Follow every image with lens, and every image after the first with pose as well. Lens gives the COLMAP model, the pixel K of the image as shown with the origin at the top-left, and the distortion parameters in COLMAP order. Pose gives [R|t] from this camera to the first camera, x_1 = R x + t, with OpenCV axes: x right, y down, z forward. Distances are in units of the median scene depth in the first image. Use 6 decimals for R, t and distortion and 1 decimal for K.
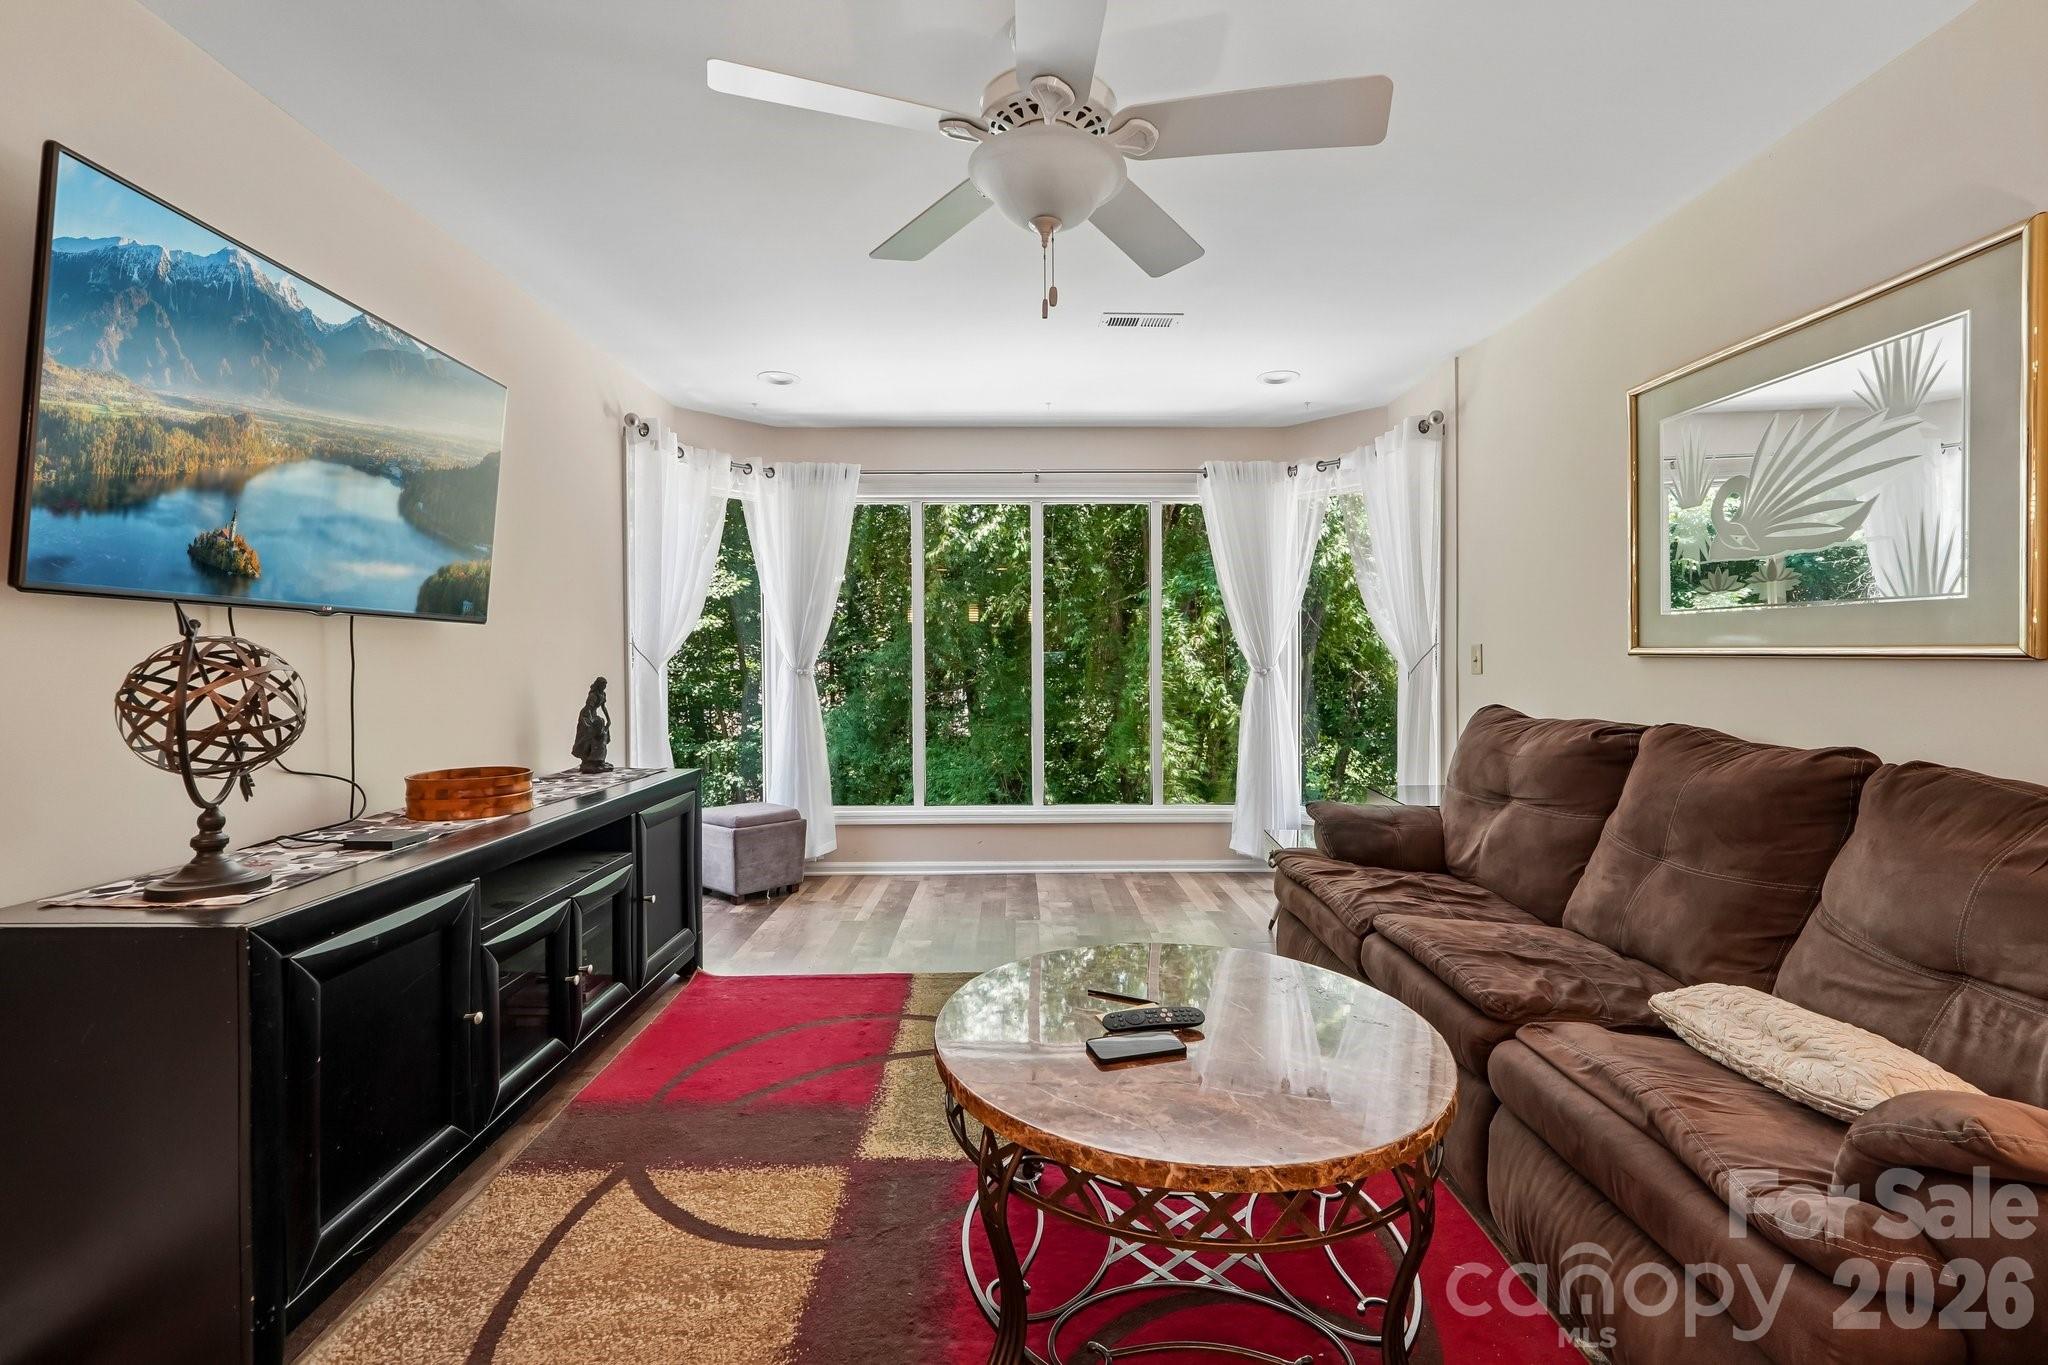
lens RADIAL K [[869.1, 0, 1020.9], [0, 869.1, 678.2], [0, 0, 1]] dist [-0.015623, 0.006783]
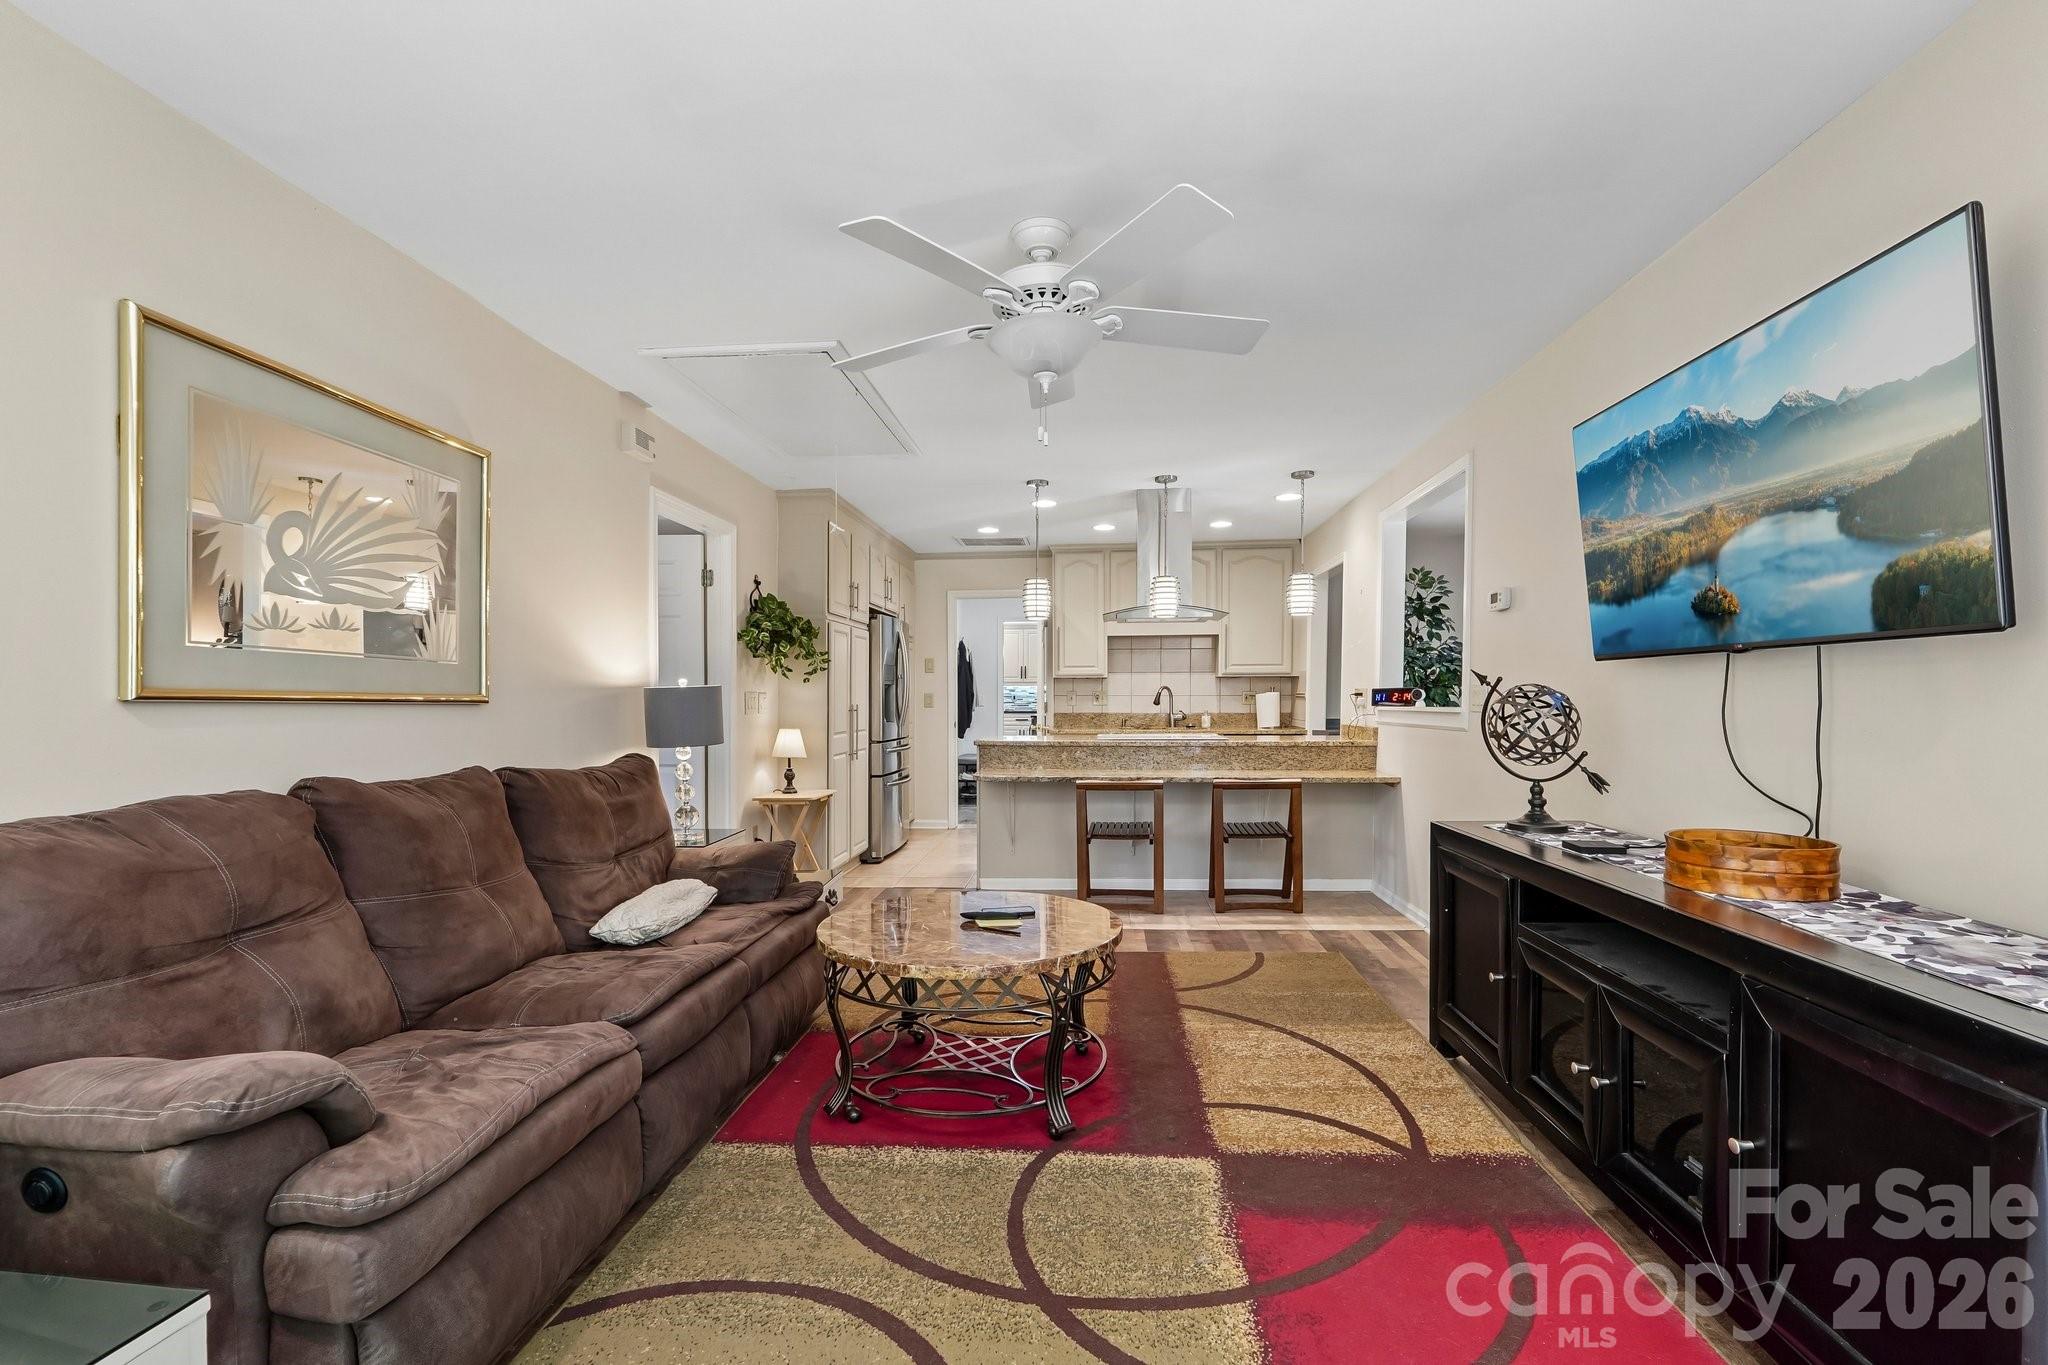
lens RADIAL K [[869.1, 0, 1020.9], [0, 869.1, 678.2], [0, 0, 1]] dist [-0.015623, 0.006783]
pose [[-0.994691, 0.008809, 0.102529, -0.066280], [0.008598, 0.999960, -0.002491, -0.049514], [-0.102547, -0.001597, -0.994727, 2.200593]]
